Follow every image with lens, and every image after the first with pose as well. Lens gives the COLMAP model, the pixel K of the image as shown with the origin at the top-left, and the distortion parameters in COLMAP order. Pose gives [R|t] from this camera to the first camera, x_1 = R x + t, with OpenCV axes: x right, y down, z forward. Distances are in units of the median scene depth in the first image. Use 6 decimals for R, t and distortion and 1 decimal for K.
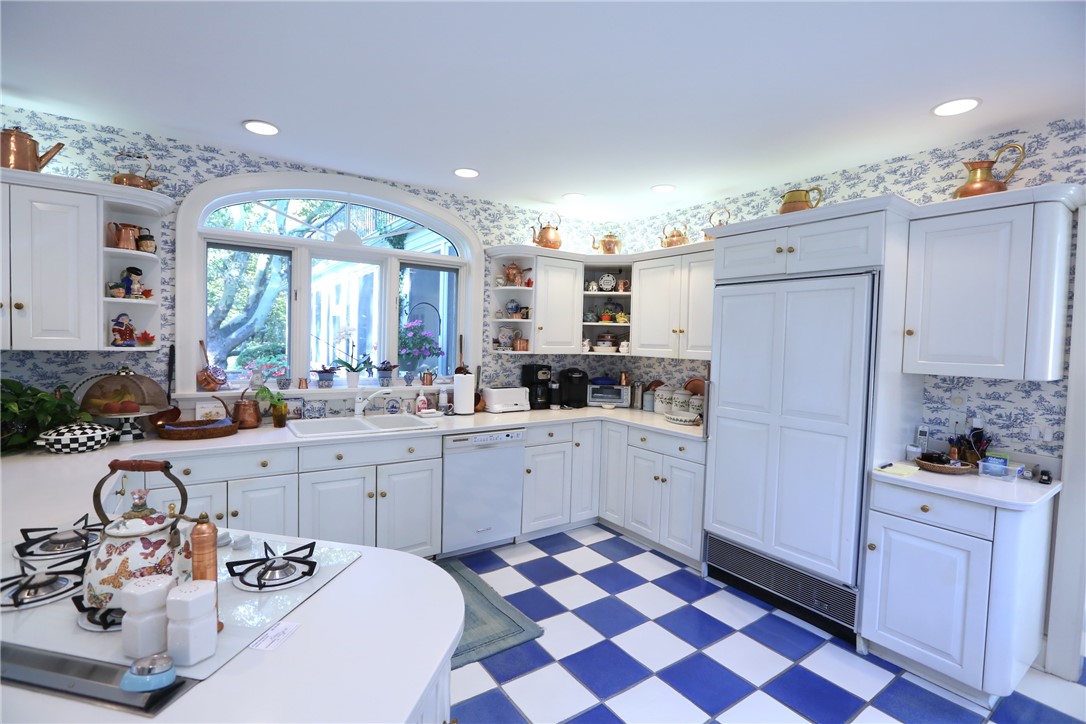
lens RADIAL K [[497.7, 0, 544.3], [0, 497.7, 360.0], [0, 0, 1]] dist [-0.047827, 0.017086]
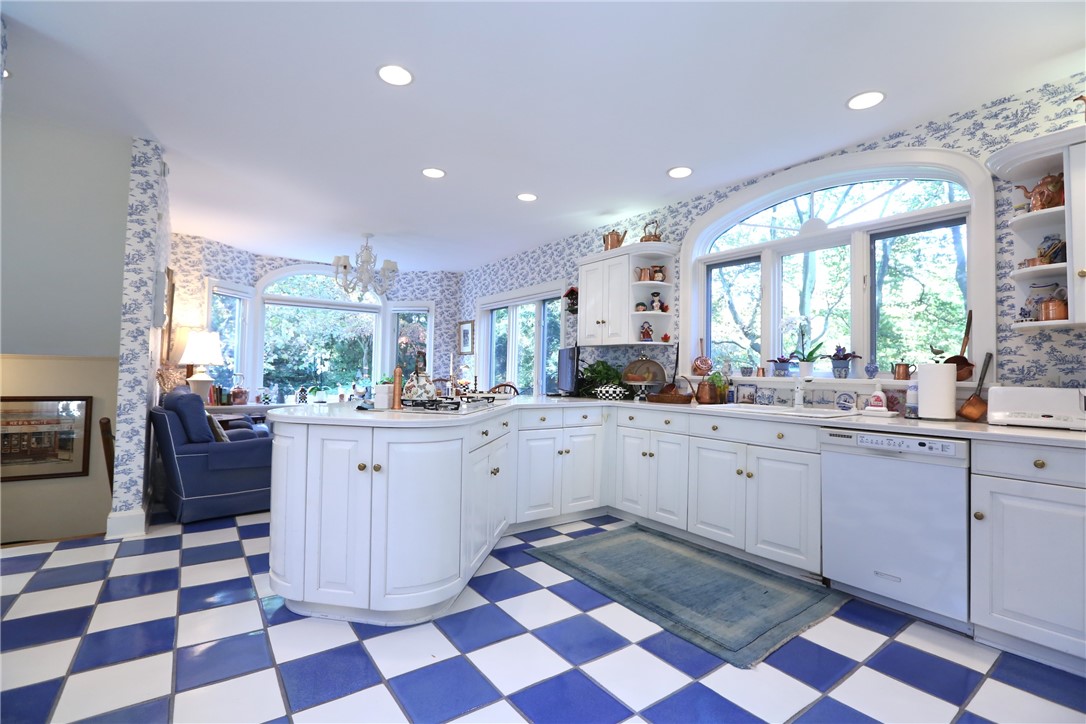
lens RADIAL K [[497.7, 0, 544.3], [0, 497.7, 360.0], [0, 0, 1]] dist [-0.047827, 0.017086]
pose [[0.027227, -0.055935, -0.998063, 0.590447], [-0.063478, 0.996321, -0.057569, 0.115093], [0.997612, 0.064923, 0.023576, 0.504976]]
